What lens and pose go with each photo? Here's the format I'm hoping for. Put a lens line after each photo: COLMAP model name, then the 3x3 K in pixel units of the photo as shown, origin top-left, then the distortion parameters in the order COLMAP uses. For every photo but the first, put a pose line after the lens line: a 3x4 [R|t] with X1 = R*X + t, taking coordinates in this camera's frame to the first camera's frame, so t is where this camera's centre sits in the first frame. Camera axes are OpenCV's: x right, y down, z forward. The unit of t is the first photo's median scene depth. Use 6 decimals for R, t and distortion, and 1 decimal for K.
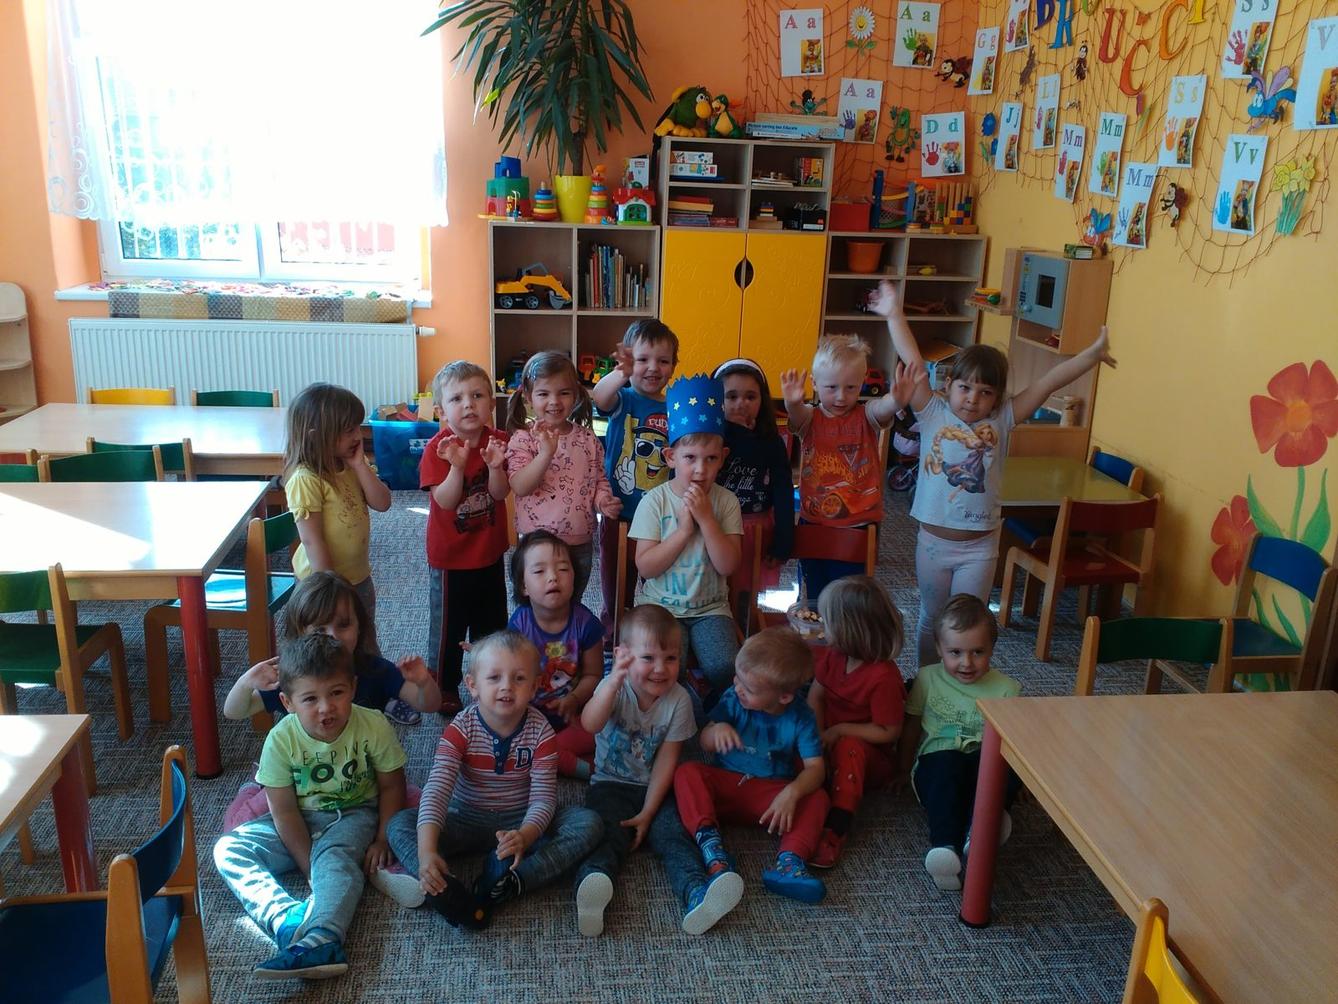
lens RADIAL K [[1086.7, 0, 667.3], [0, 1086.7, 514.1], [0, 0, 1]] dist [0.002871, -0.061392]
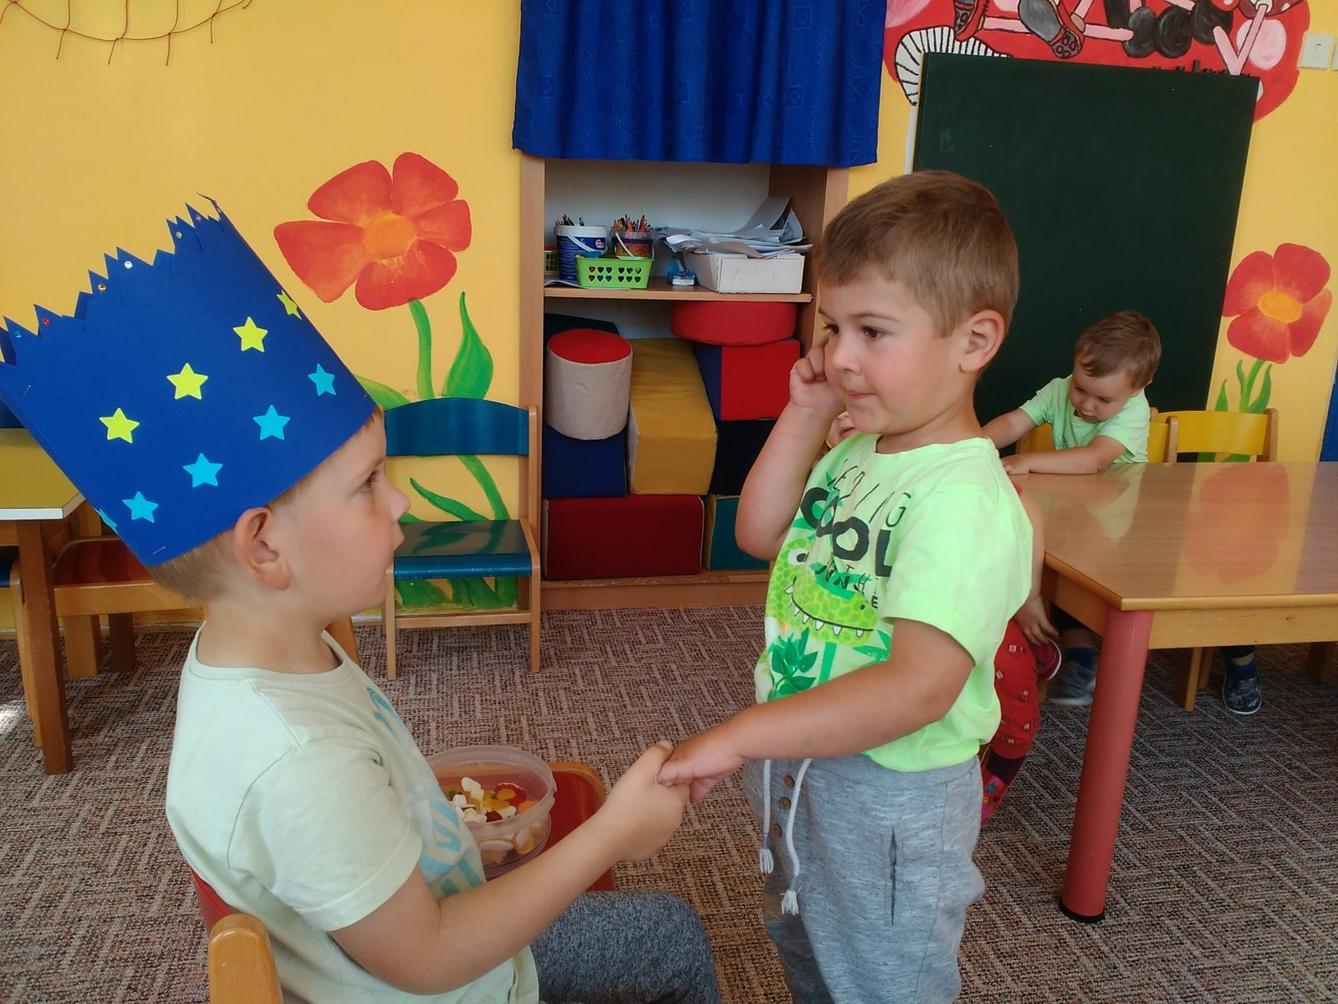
lens RADIAL K [[1063.6, 0, 649.1], [0, 1063.6, 514.0], [0, 0, 1]] dist [0.004819, -0.061746]
pose [[-0.047449, -0.287438, 0.956623, -0.126645], [0.256131, 0.922180, 0.289793, -0.057942], [-0.965477, 0.258772, 0.029865, 0.619540]]
